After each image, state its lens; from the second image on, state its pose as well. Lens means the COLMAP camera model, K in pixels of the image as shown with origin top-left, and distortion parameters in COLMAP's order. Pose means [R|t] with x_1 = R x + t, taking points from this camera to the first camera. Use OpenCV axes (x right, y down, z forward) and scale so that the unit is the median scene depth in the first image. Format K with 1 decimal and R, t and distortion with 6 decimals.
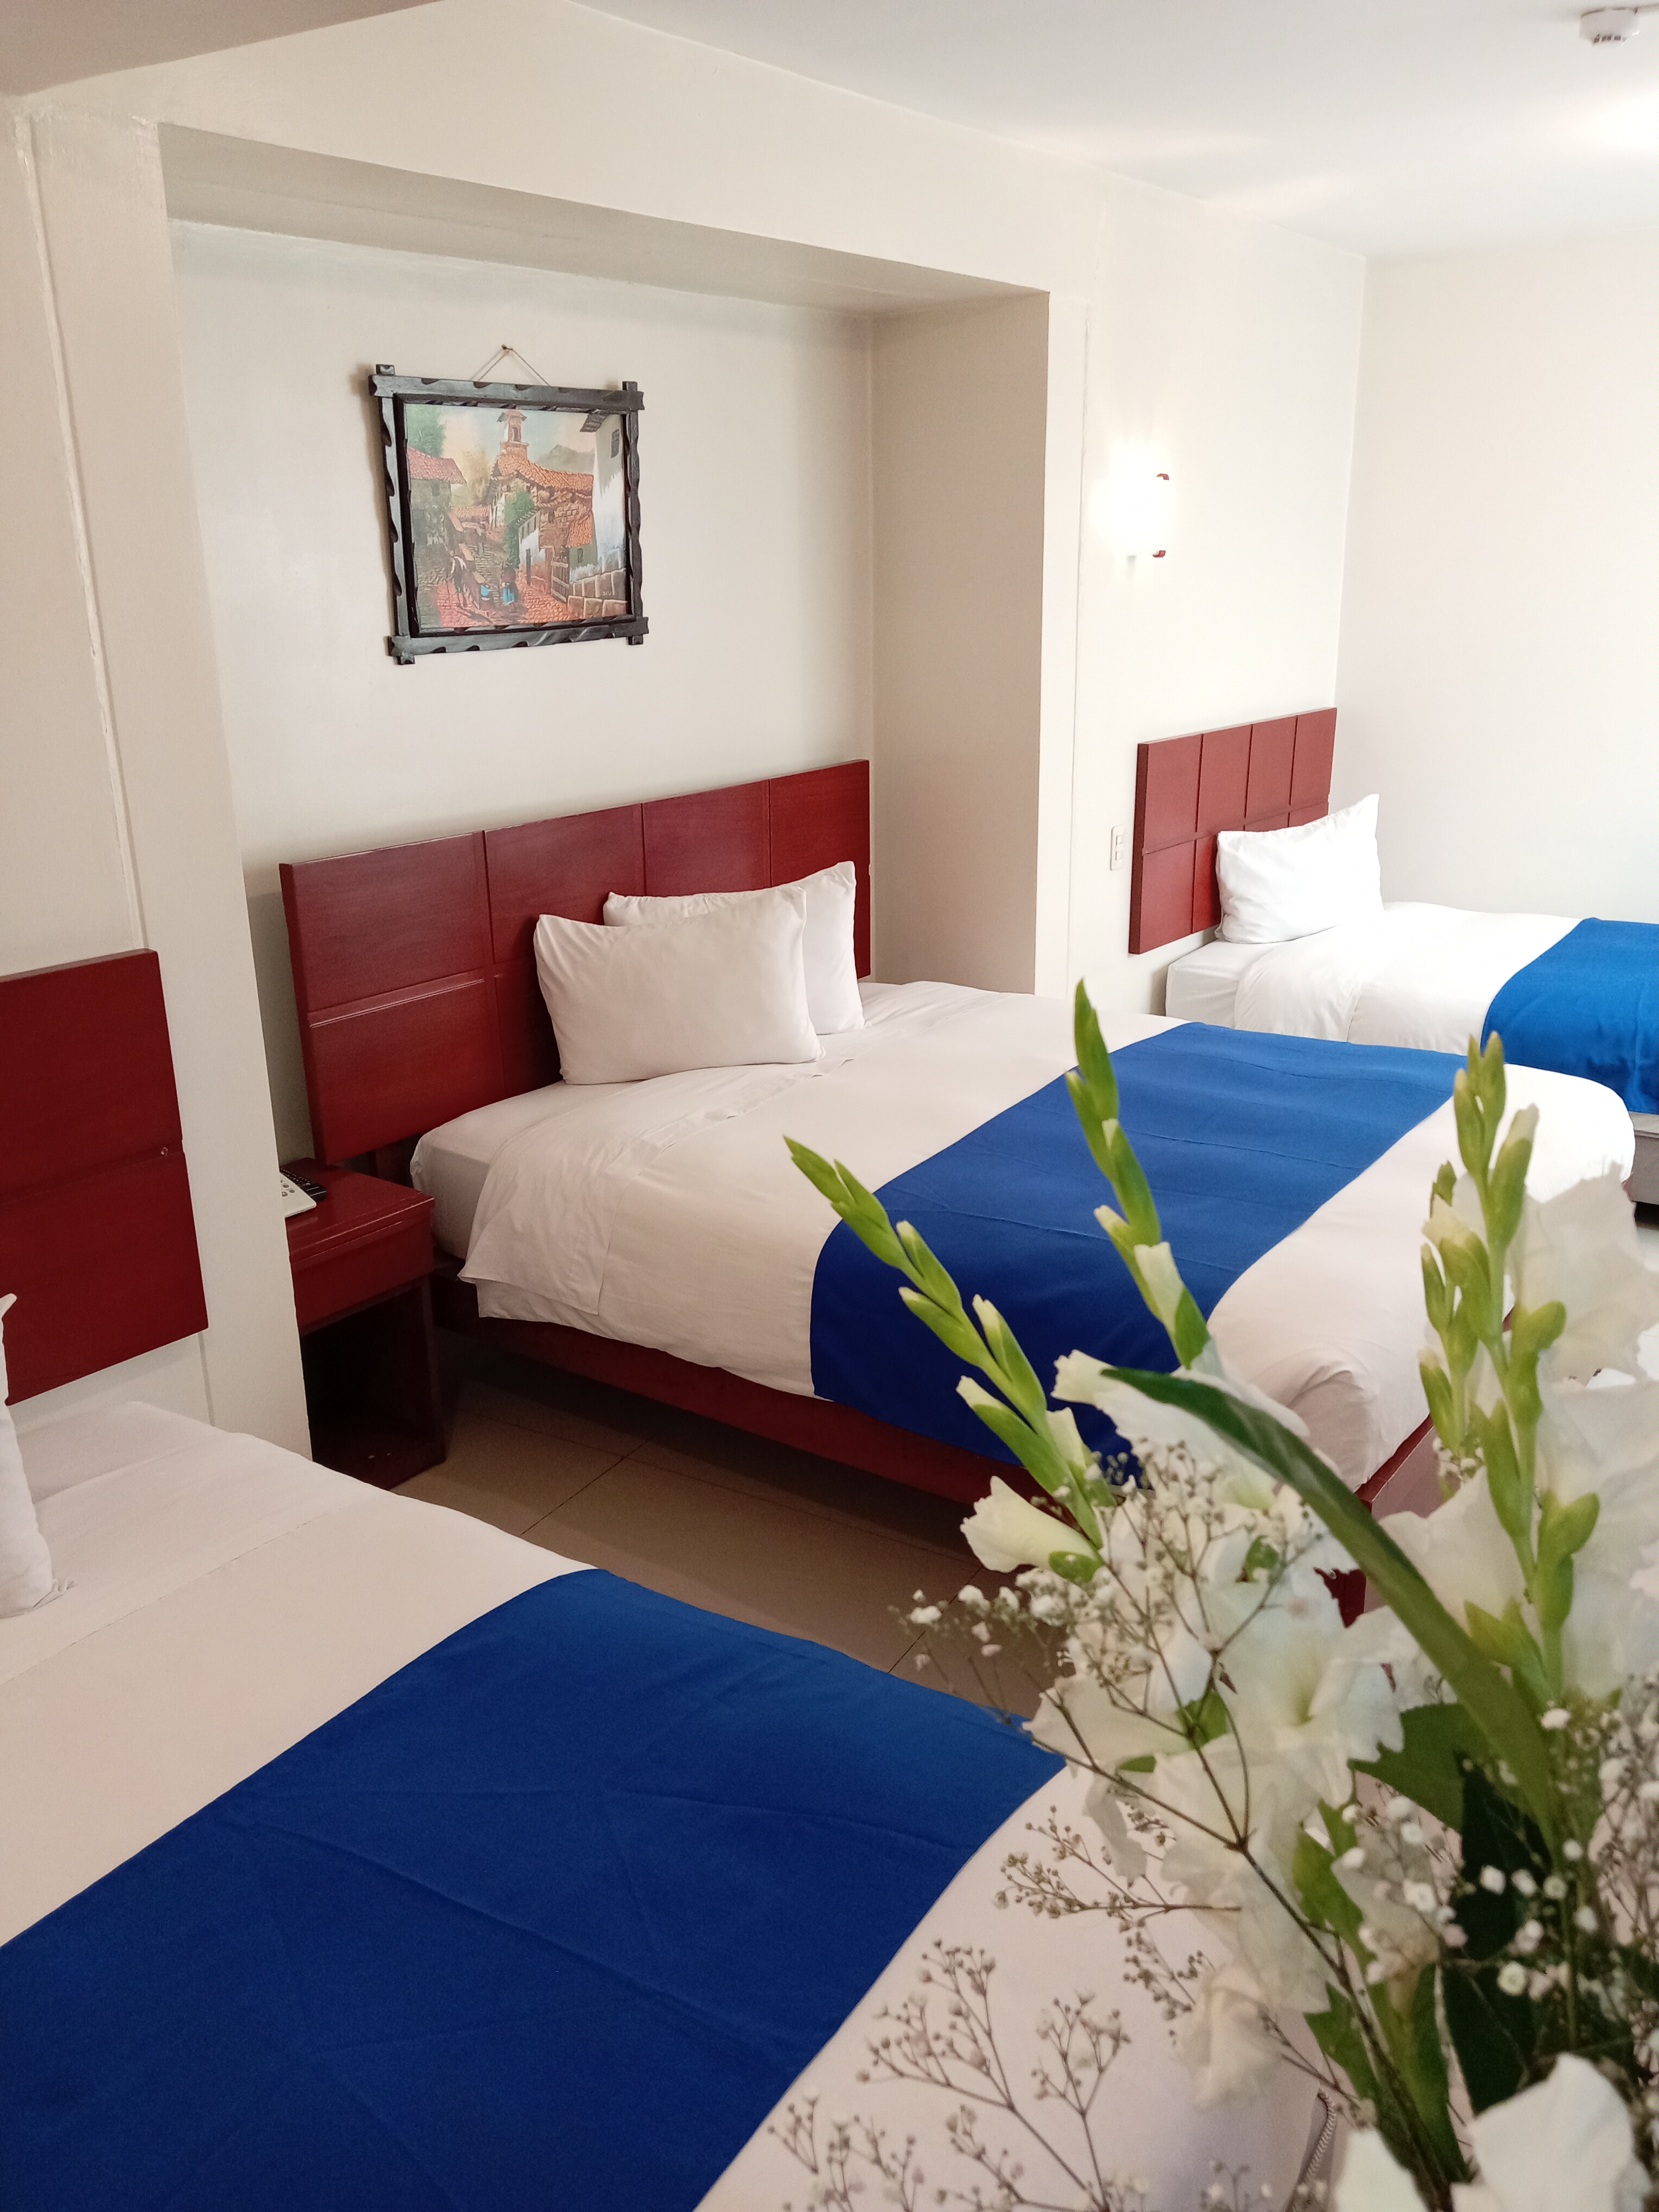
lens RADIAL K [[1717.5, 0, 829.5], [0, 1717.5, 1106.0], [0, 0, 1]] dist [0.110649, -0.242350]
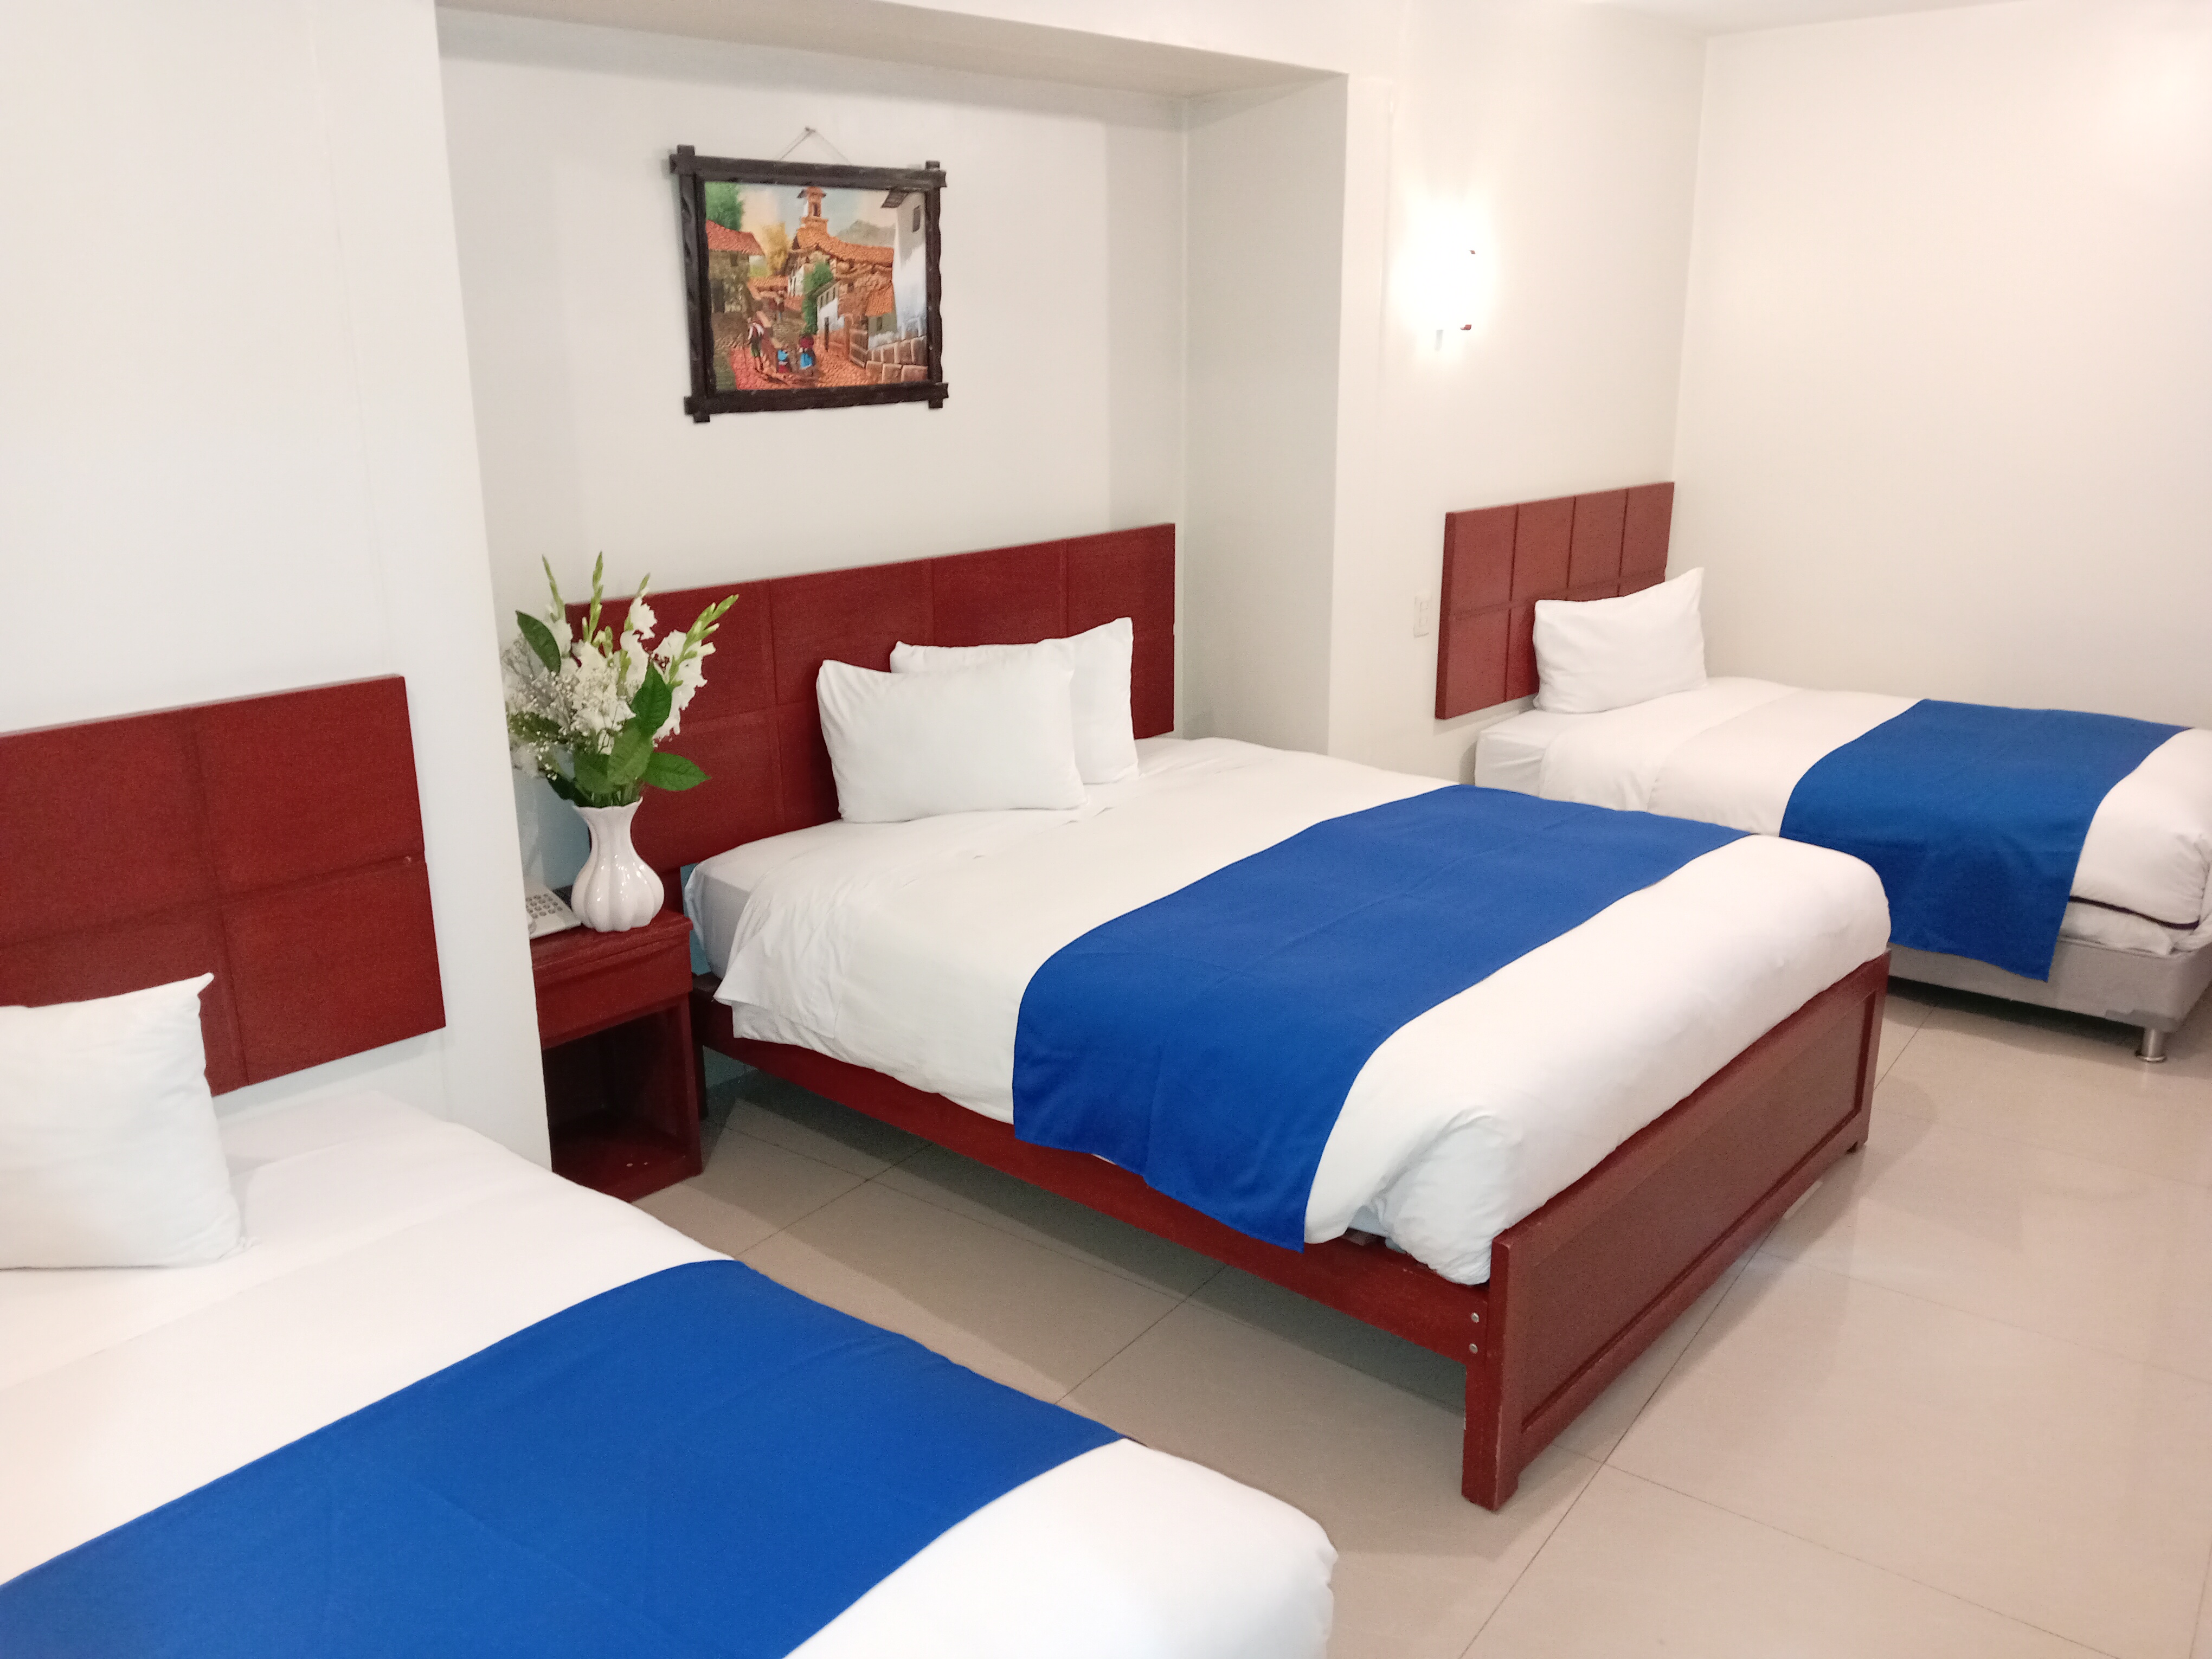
lens RADIAL K [[1717.5, 0, 1101.4], [0, 1717.5, 822.9], [0, 0, 1]] dist [0.110649, -0.242350]
pose [[0.994734, 0.036468, -0.095778, 0.107910], [-0.039252, 0.998855, -0.027344, 0.010728], [0.094672, 0.030960, 0.995027, -0.030200]]
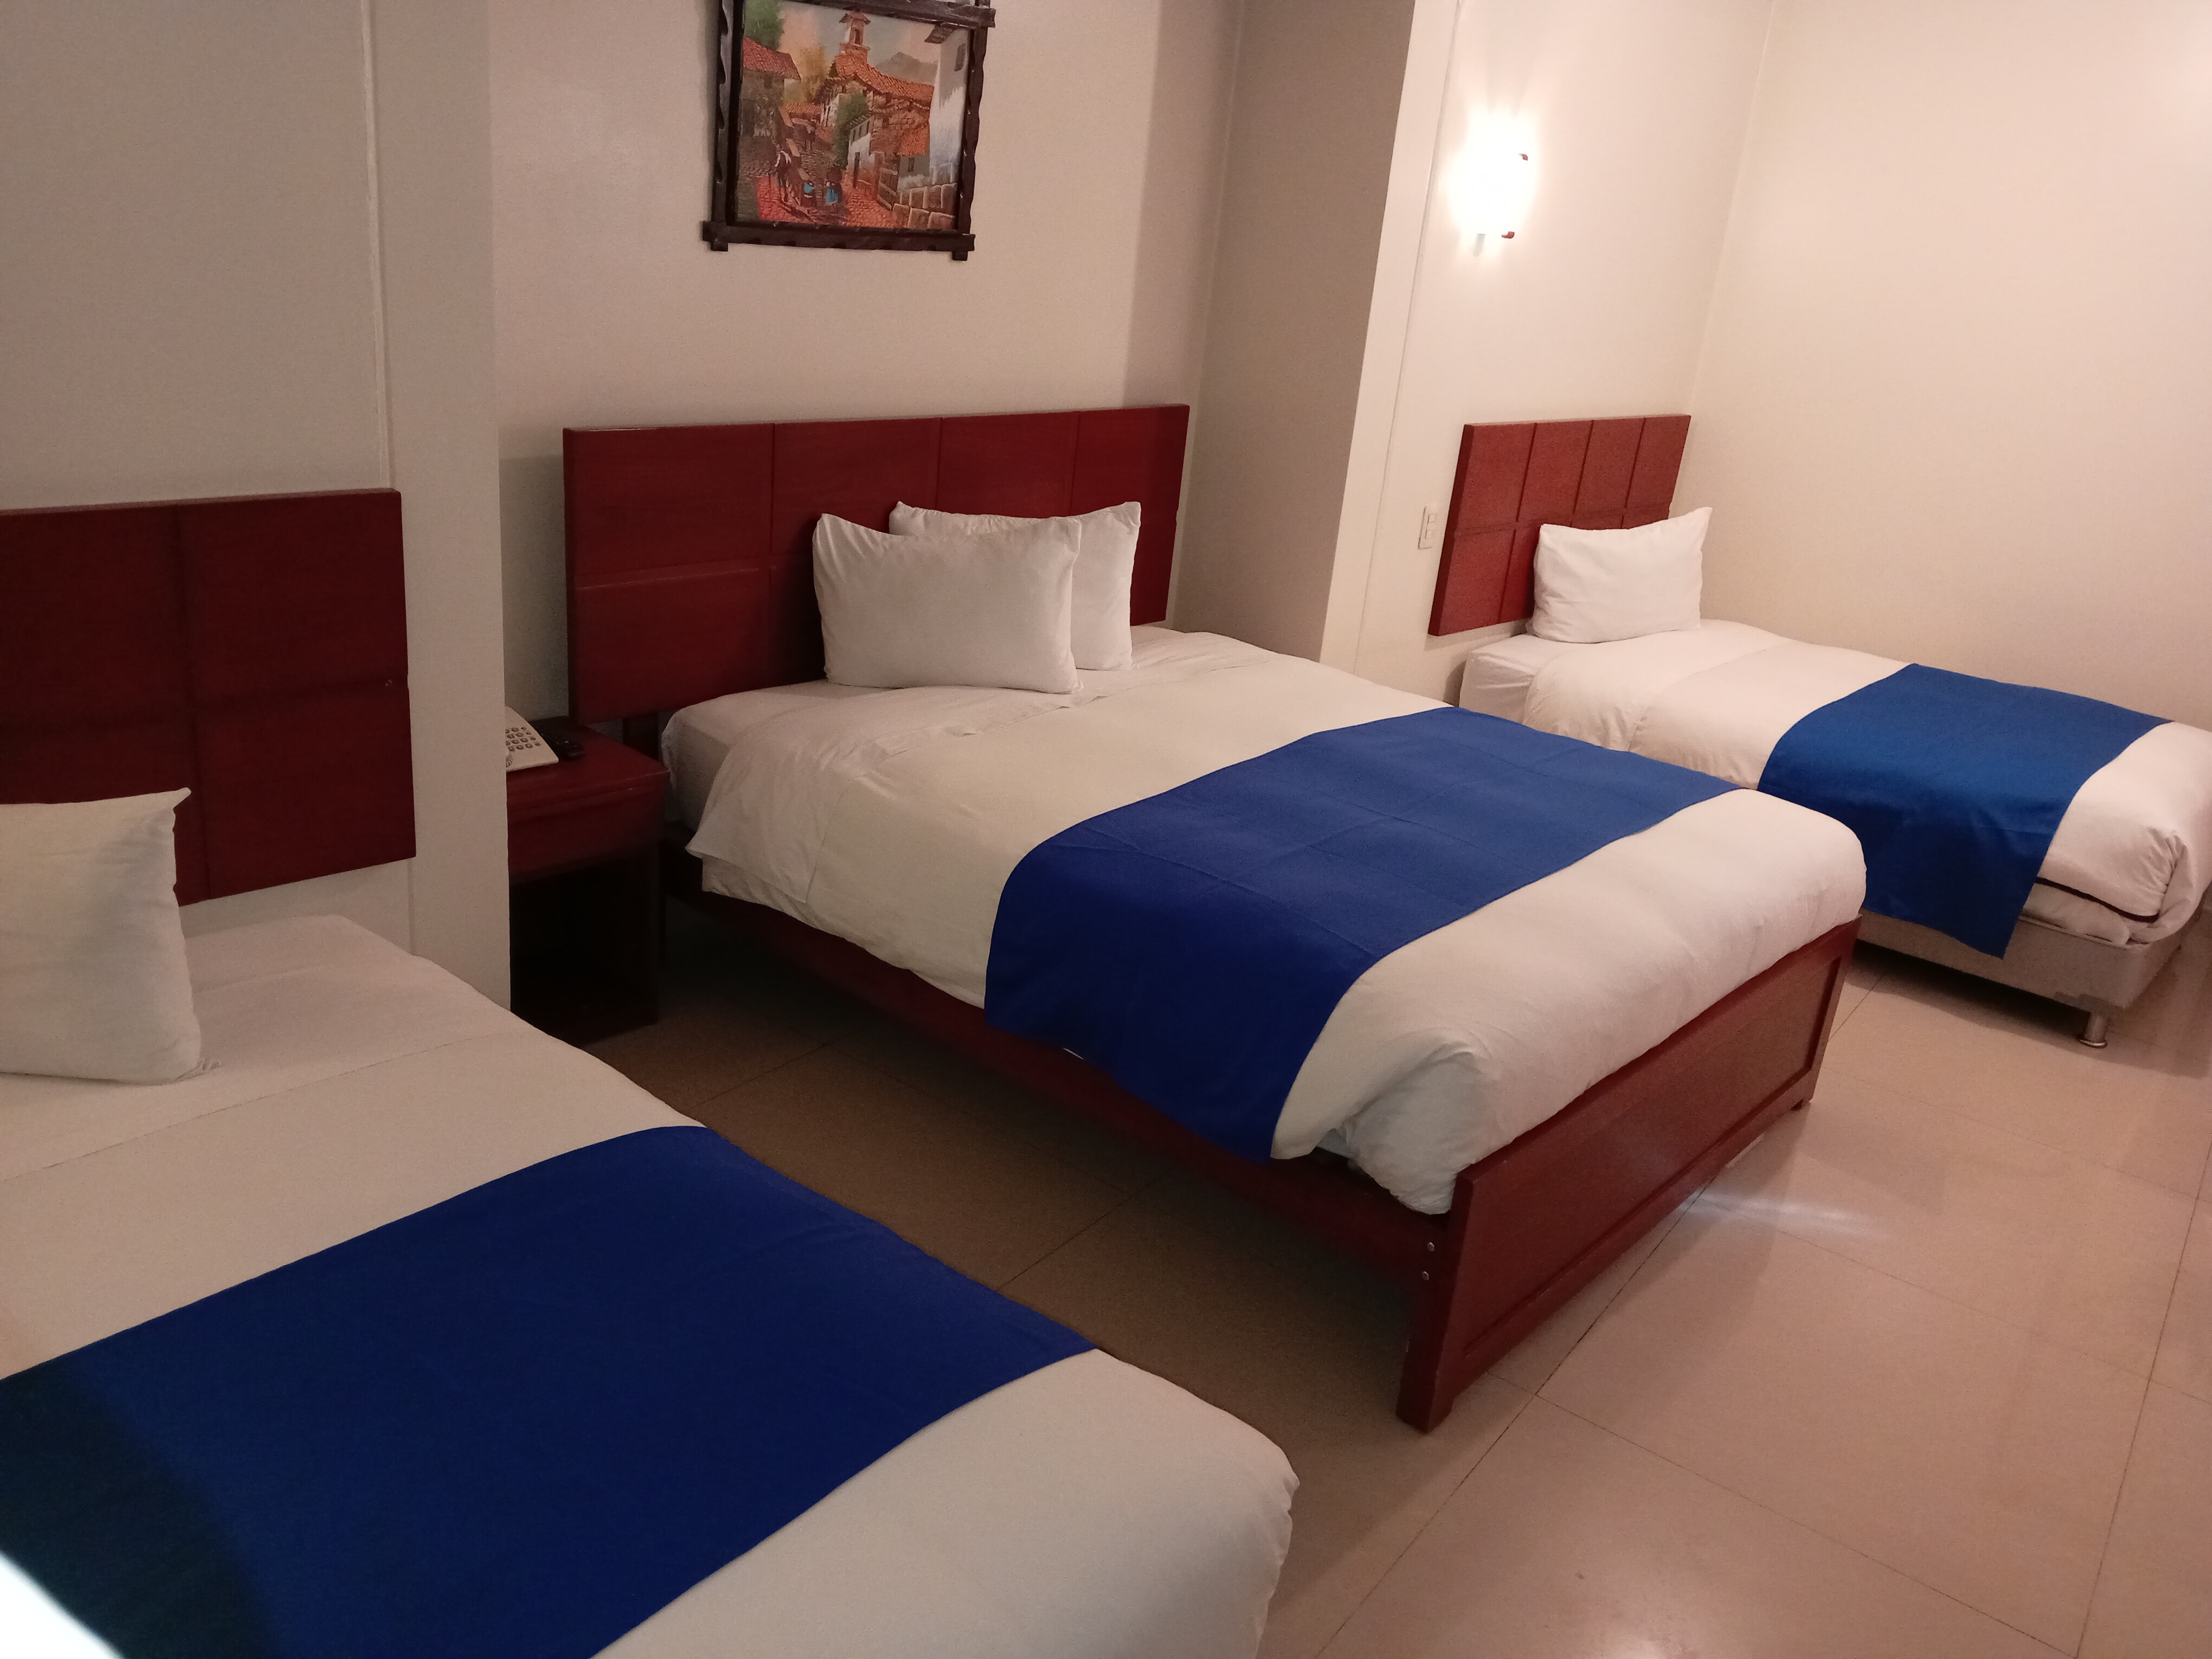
lens RADIAL K [[1717.5, 0, 1101.4], [0, 1717.5, 822.9], [0, 0, 1]] dist [0.110649, -0.242350]
pose [[0.988309, 0.141490, -0.056792, 0.081469], [-0.139036, 0.989261, 0.045080, 0.001440], [0.062561, -0.036657, 0.997368, -0.018912]]
